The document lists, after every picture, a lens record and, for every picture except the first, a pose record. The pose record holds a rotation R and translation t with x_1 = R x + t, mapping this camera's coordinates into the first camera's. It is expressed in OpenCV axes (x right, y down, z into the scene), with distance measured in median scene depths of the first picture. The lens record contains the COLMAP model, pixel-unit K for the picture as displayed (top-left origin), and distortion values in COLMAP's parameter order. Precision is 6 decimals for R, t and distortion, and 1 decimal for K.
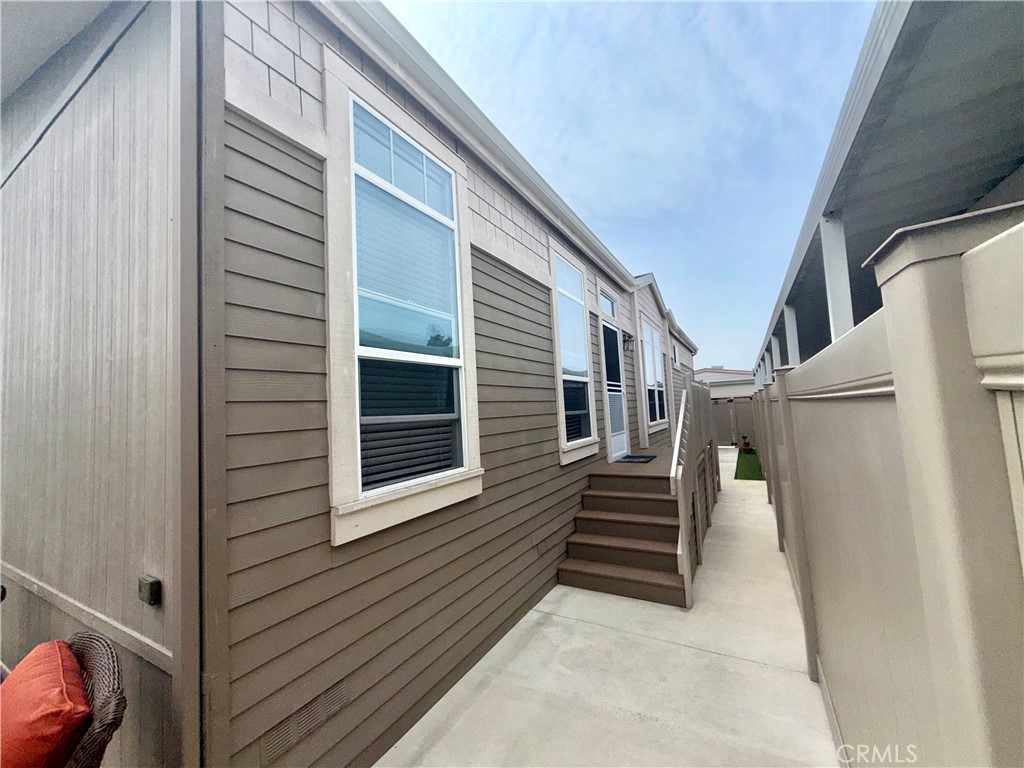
lens RADIAL K [[407.4, 0, 509.9], [0, 407.4, 382.8], [0, 0, 1]] dist [-0.000008, 0.000838]
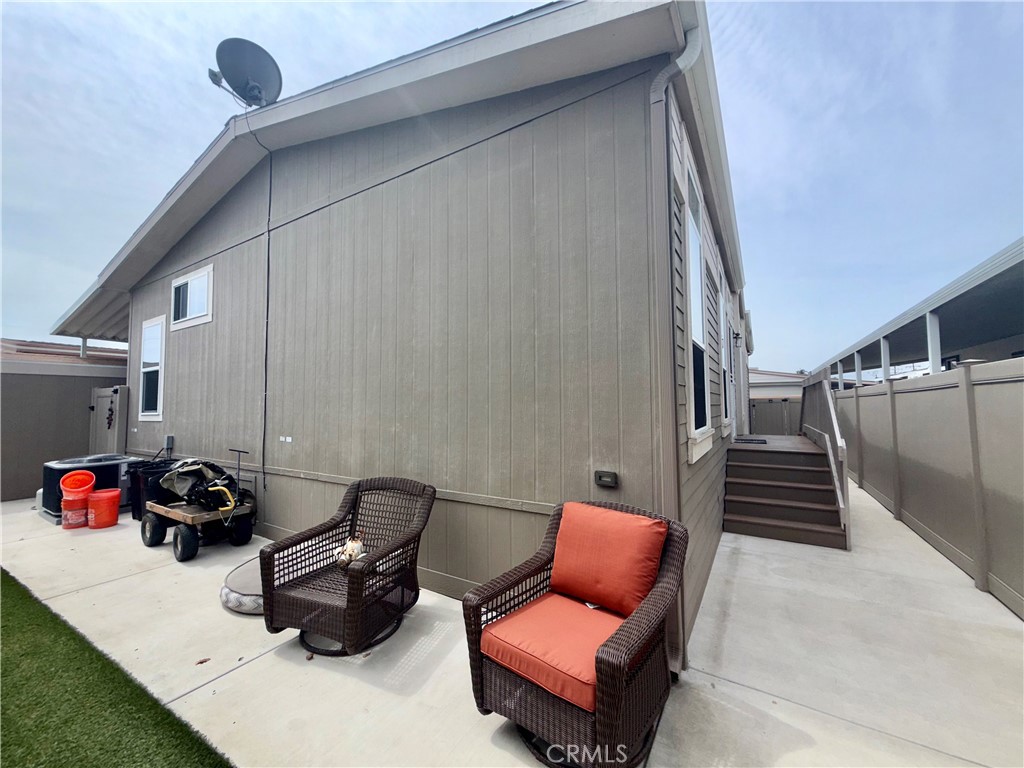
lens RADIAL K [[407.4, 0, 508.0], [0, 407.4, 383.4], [0, 0, 1]] dist [-0.000008, 0.000838]
pose [[0.998492, 0.043593, -0.033374, -0.721547], [-0.043021, 0.998918, 0.017672, 0.071051], [0.034108, -0.016210, 0.999287, -0.354312]]
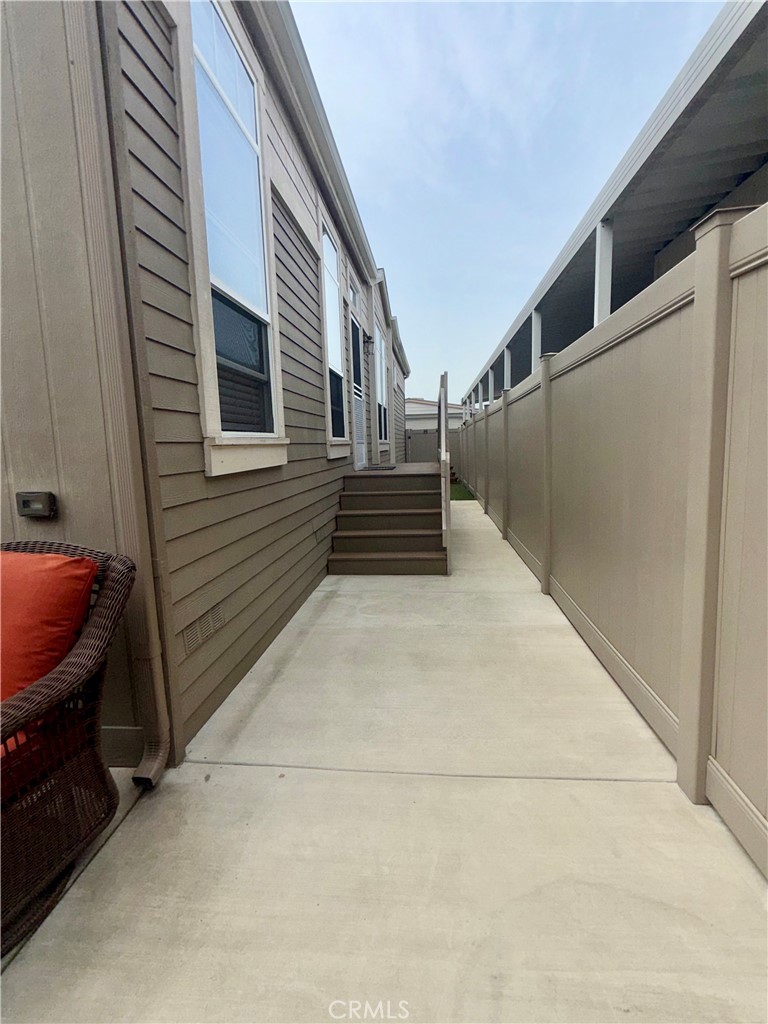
lens RADIAL K [[512.1, 0, 387.4], [0, 512.1, 512.9], [0, 0, 1]] dist [0.000726, 0.000316]
pose [[0.907158, -0.033017, 0.419492, -0.381627], [-0.044511, 0.983794, 0.173689, 0.168903], [-0.418429, -0.176235, 0.890987, -0.217172]]
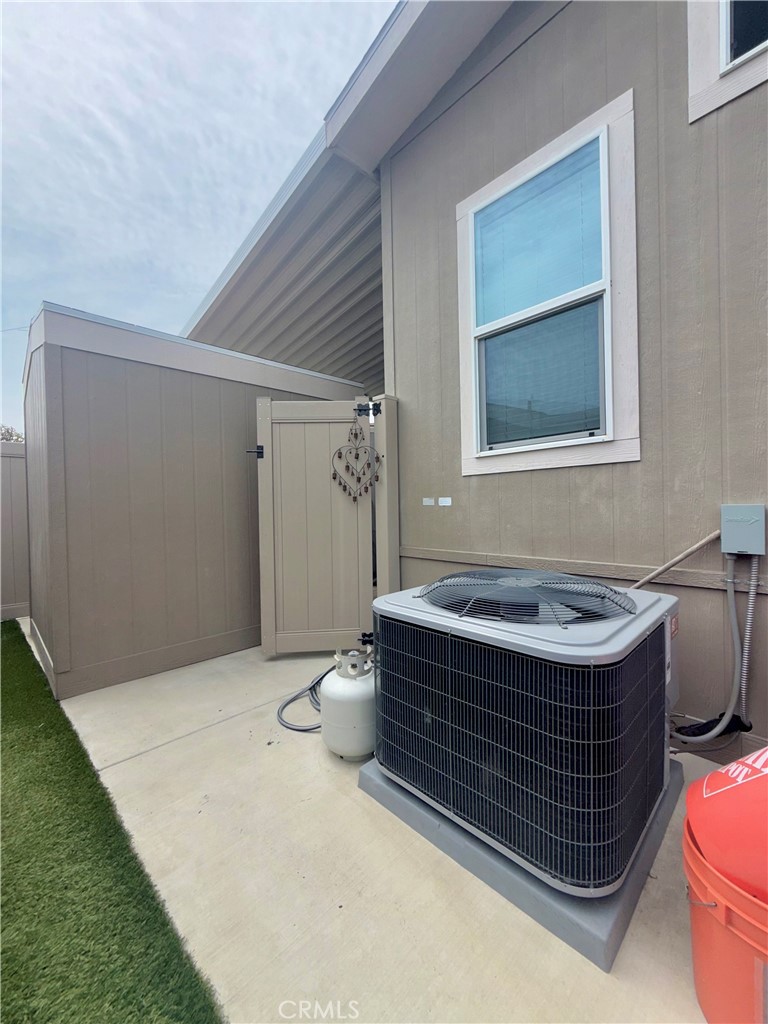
lens RADIAL K [[407.4, 0, 384.8], [0, 407.4, 511.2], [0, 0, 1]] dist [-0.000008, 0.000838]
pose [[0.974647, 0.043434, -0.219492, -2.972225], [-0.023131, 0.995281, 0.094239, 0.433718], [0.222549, -0.086773, 0.971052, 1.095294]]
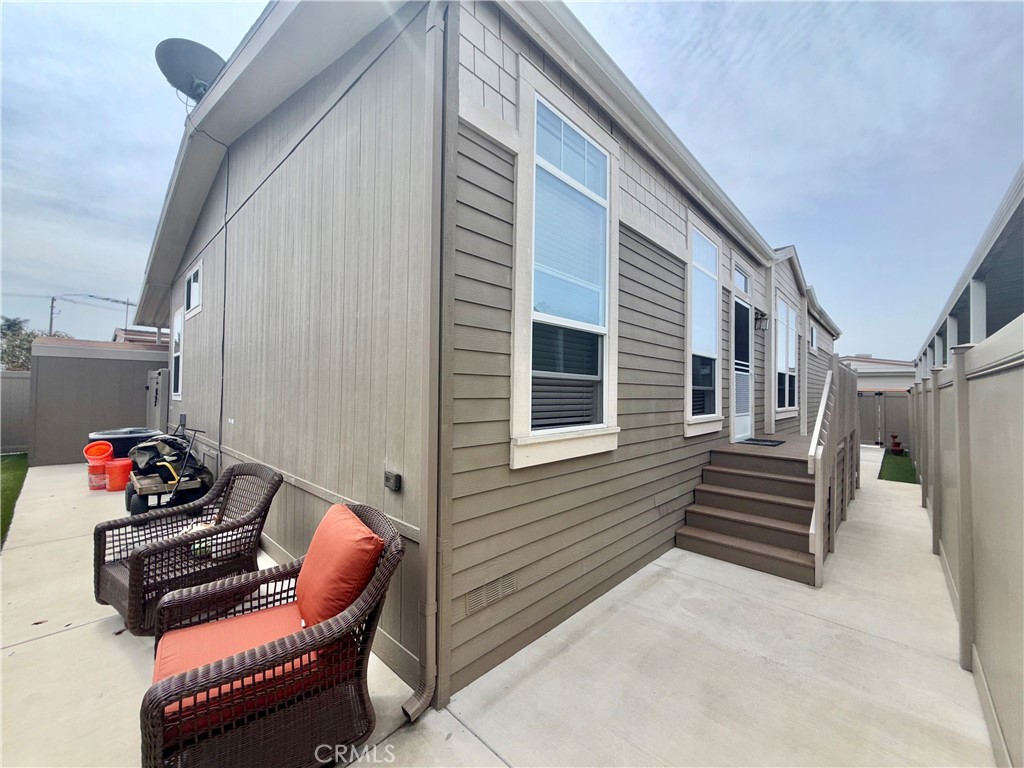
lens RADIAL K [[407.4, 0, 509.4], [0, 407.4, 383.5], [0, 0, 1]] dist [-0.000008, 0.000838]
pose [[0.970069, 0.061171, -0.234998, -0.106882], [-0.048099, 0.996980, 0.060970, 0.039484], [0.238018, -0.047842, 0.970082, -0.147705]]
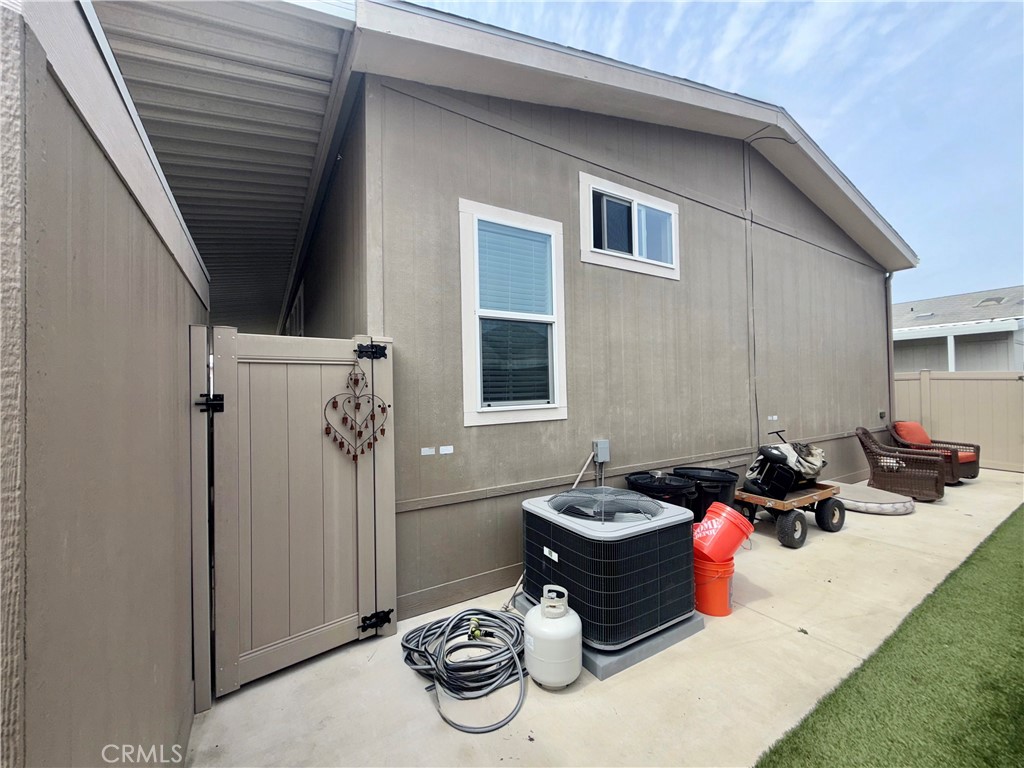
lens RADIAL K [[407.4, 0, 511.0], [0, 407.4, 384.2], [0, 0, 1]] dist [-0.000008, 0.000838]
pose [[0.479217, 0.061241, 0.875557, -3.893853], [-0.070714, 0.997014, -0.031033, 0.349831], [-0.874843, -0.047042, 0.482117, 1.399086]]
